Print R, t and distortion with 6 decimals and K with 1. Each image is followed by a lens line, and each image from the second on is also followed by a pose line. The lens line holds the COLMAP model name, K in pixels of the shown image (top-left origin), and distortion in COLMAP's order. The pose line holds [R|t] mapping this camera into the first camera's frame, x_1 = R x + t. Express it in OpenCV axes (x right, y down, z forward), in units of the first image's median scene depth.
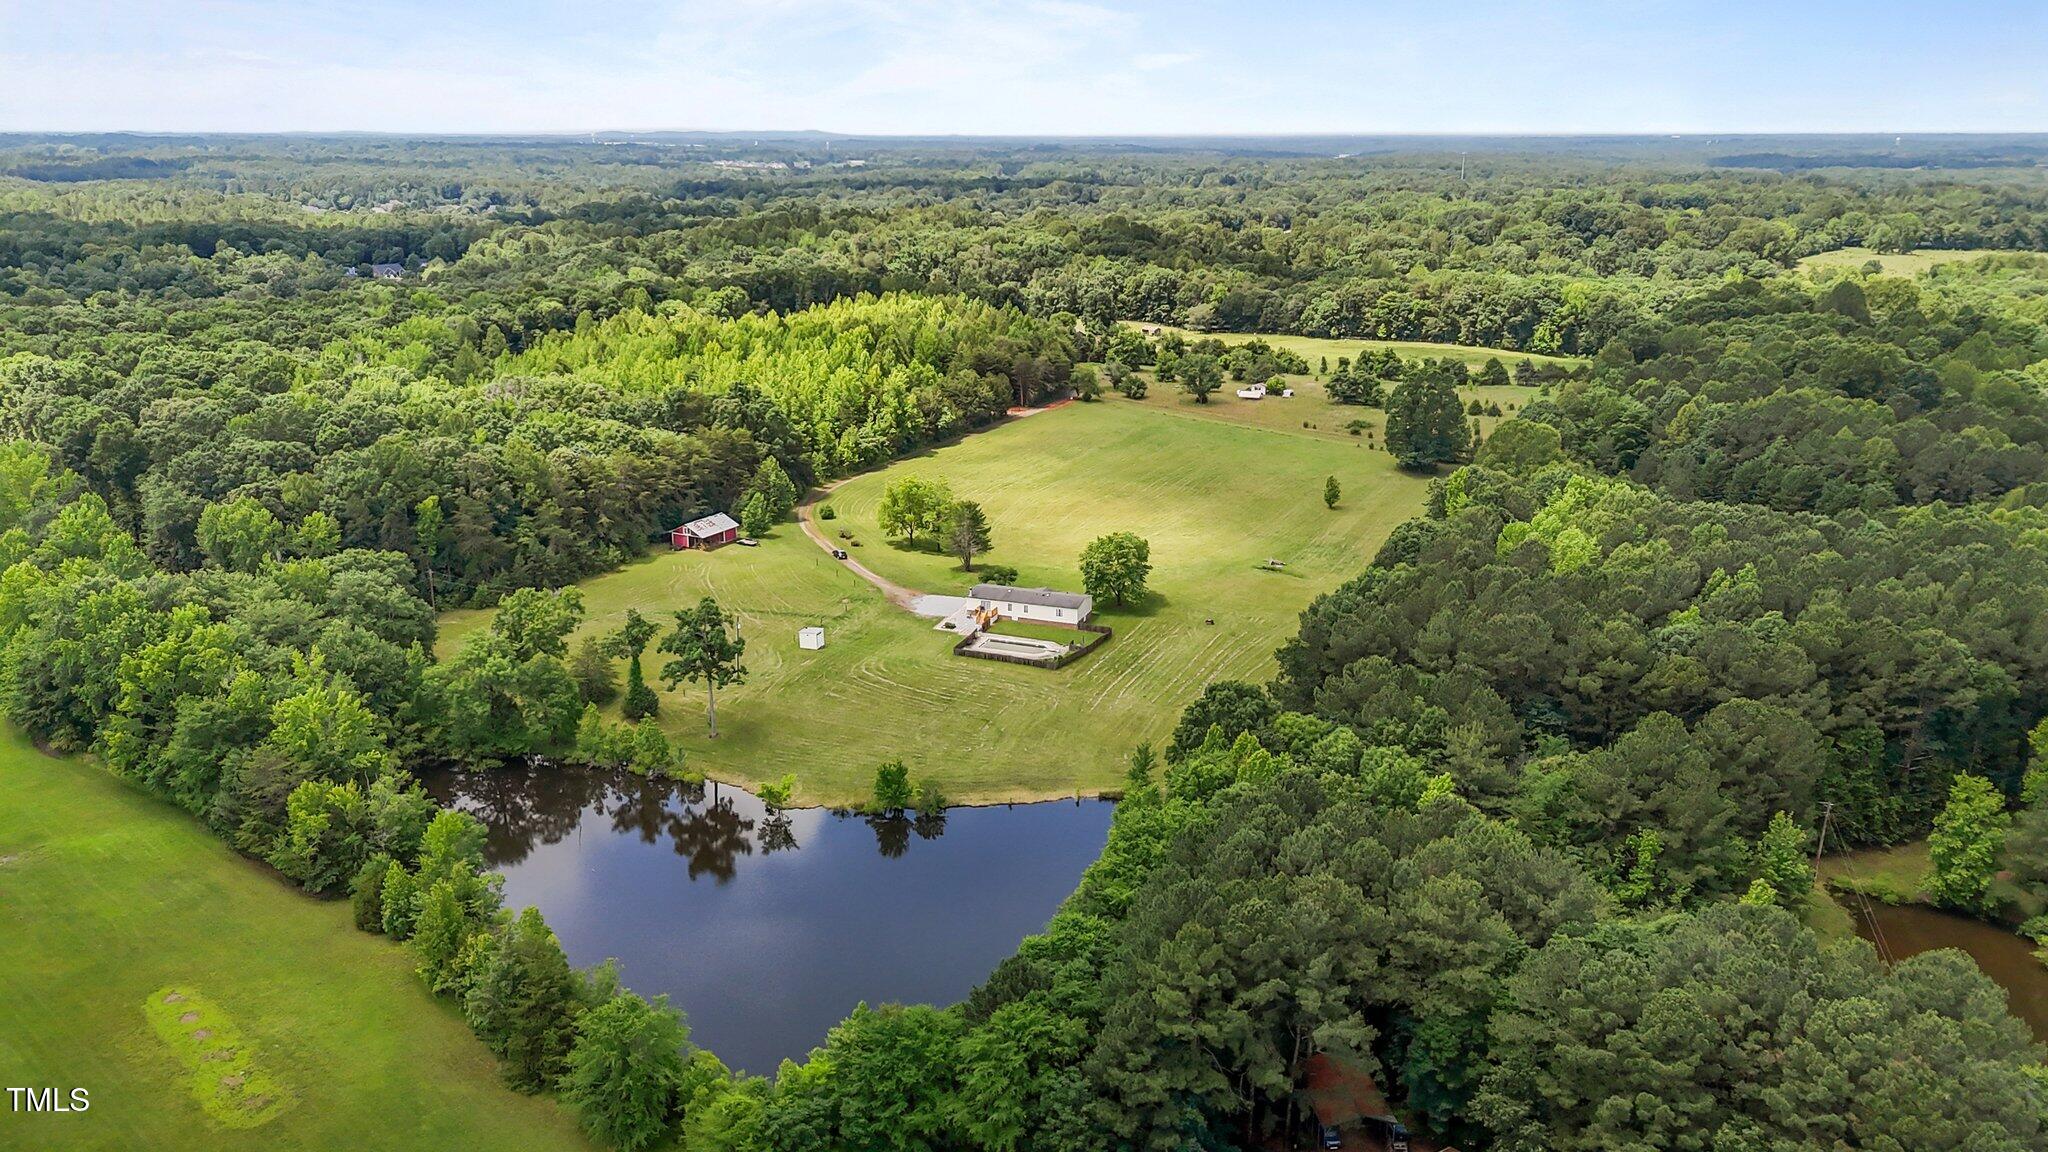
lens RADIAL K [[1506.9, 0, 1024.0], [0, 1506.9, 576.0], [0, 0, 1]] dist [0.089247, -0.090807]
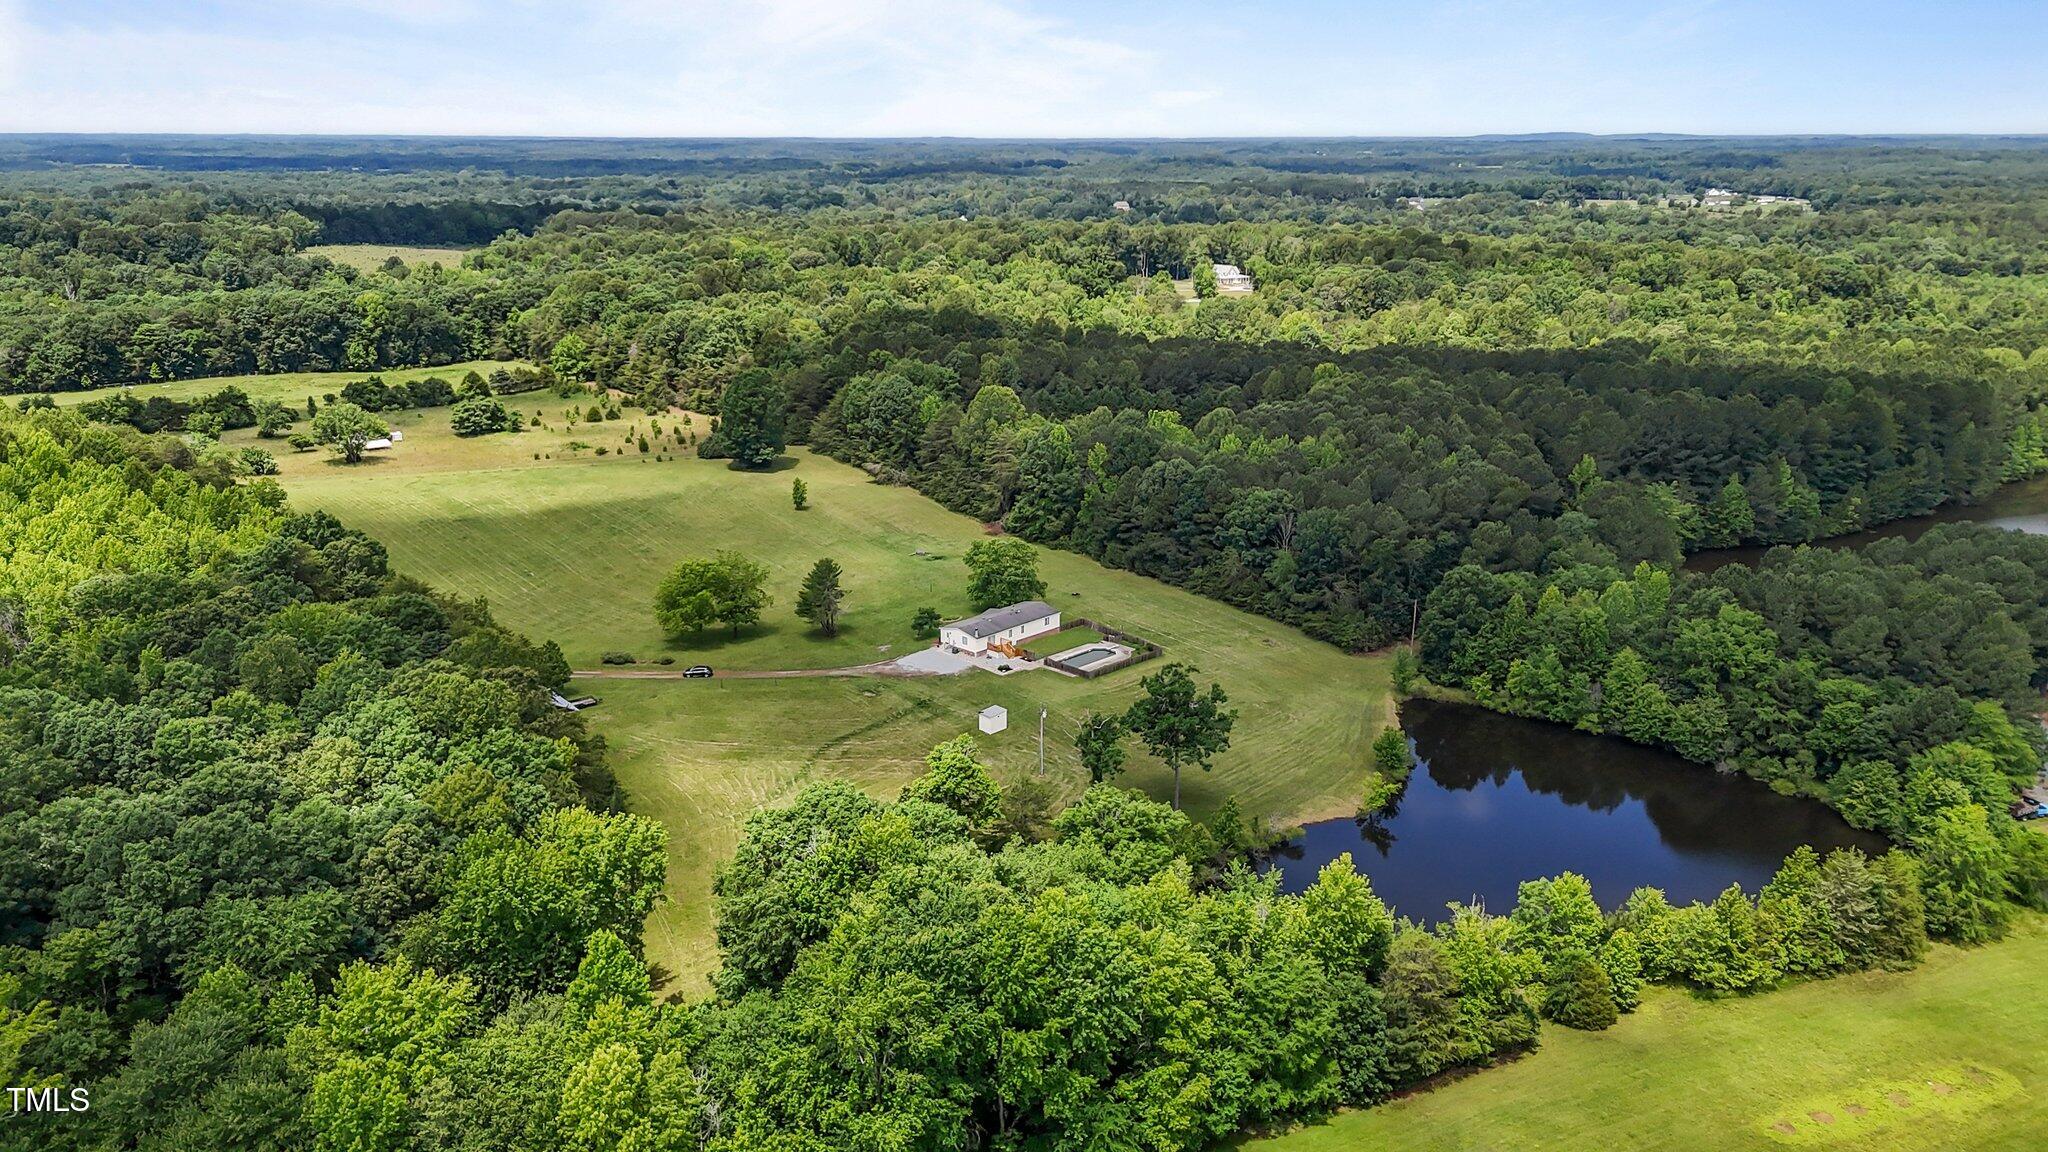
lens RADIAL K [[1506.9, 0, 1024.0], [0, 1506.9, 576.0], [0, 0, 1]] dist [0.089247, -0.090807]
pose [[0.413581, -0.256548, 0.873575, -0.349822], [0.257325, 0.953298, 0.158134, -0.068786], [-0.873347, 0.159391, 0.460282, 0.226214]]
